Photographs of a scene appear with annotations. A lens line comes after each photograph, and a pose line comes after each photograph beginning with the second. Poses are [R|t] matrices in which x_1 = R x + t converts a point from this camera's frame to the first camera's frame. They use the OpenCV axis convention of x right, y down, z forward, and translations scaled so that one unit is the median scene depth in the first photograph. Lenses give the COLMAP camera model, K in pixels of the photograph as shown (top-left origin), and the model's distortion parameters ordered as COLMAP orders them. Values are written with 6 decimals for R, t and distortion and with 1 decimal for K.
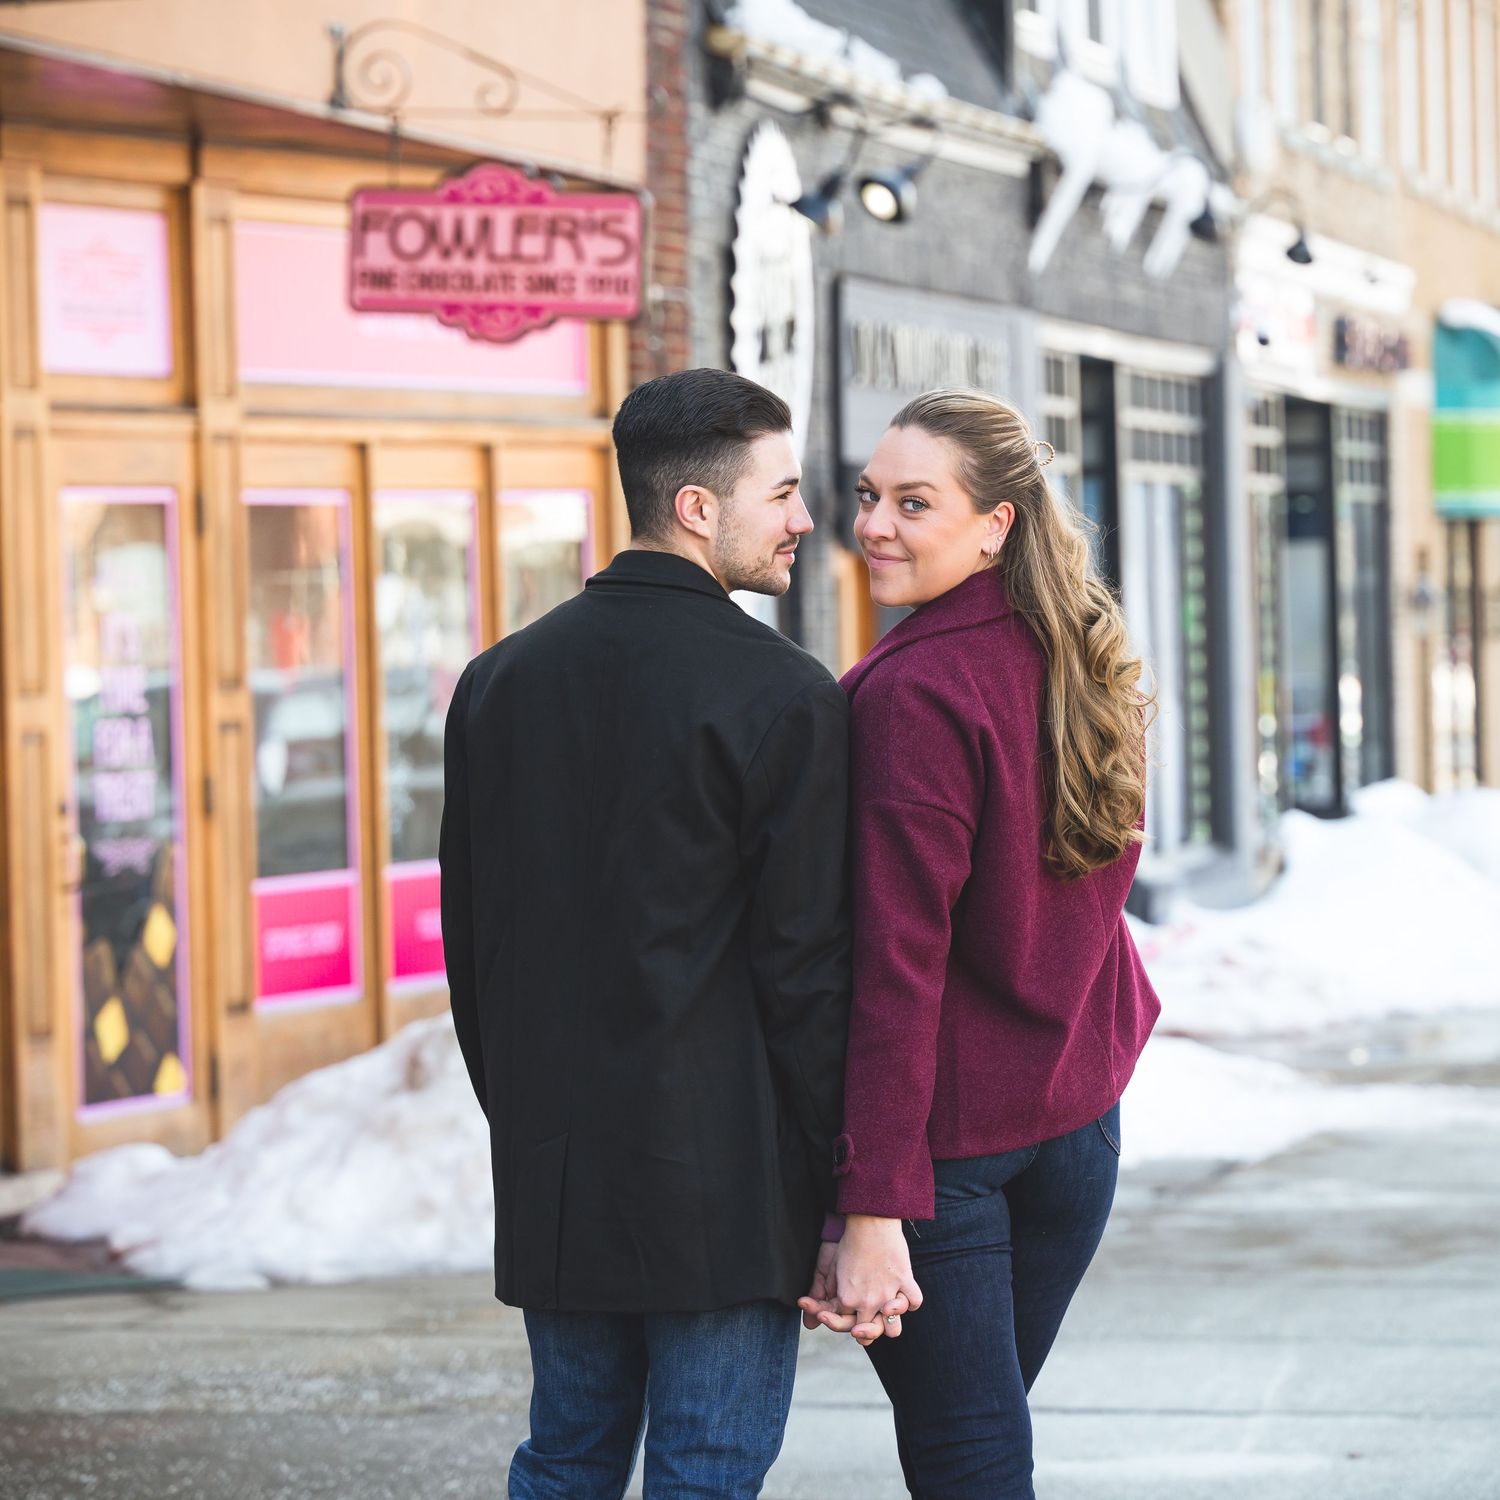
lens RADIAL K [[5376.7, 0, 750.9], [0, 5376.7, 592.5], [0, 0, 1]] dist [0.055672, -2.325108]
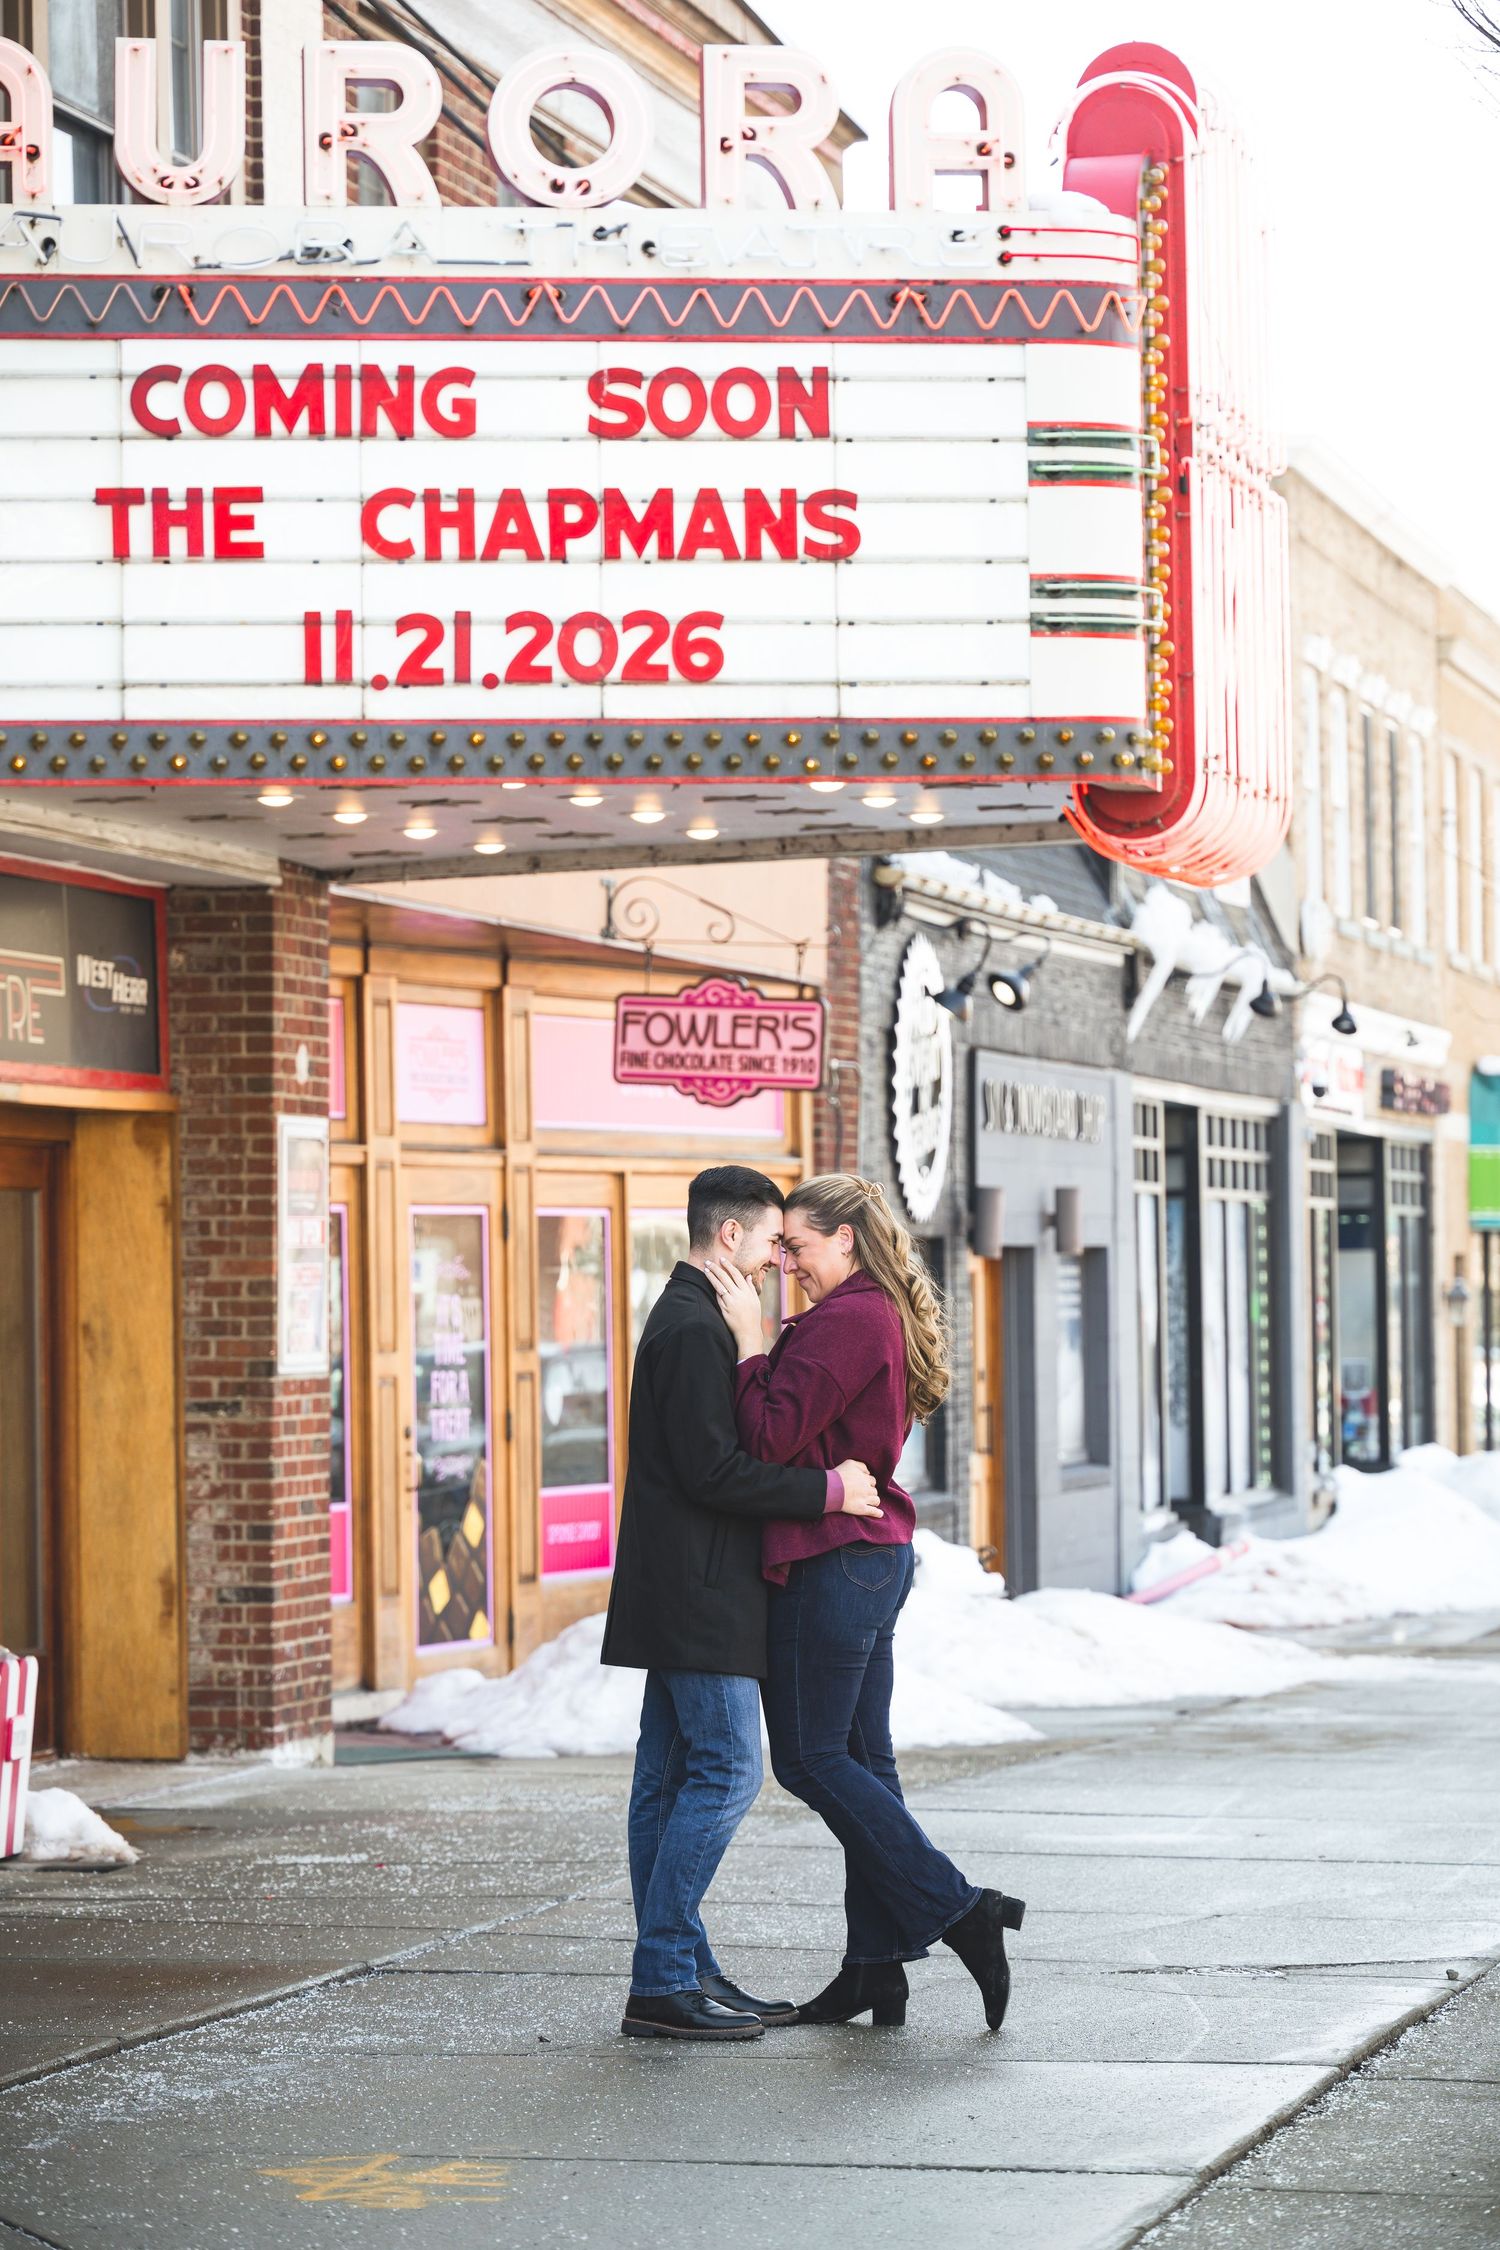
lens RADIAL K [[5249.4, 0, 749.7], [0, 5249.4, 1160.3], [0, 0, 1]] dist [-0.027744, 0.380087]
pose [[0.999226, 0.010196, -0.038004, 0.011448], [-0.011100, 0.999659, -0.023654, 0.000402], [0.037750, 0.024058, 0.998998, -0.324946]]
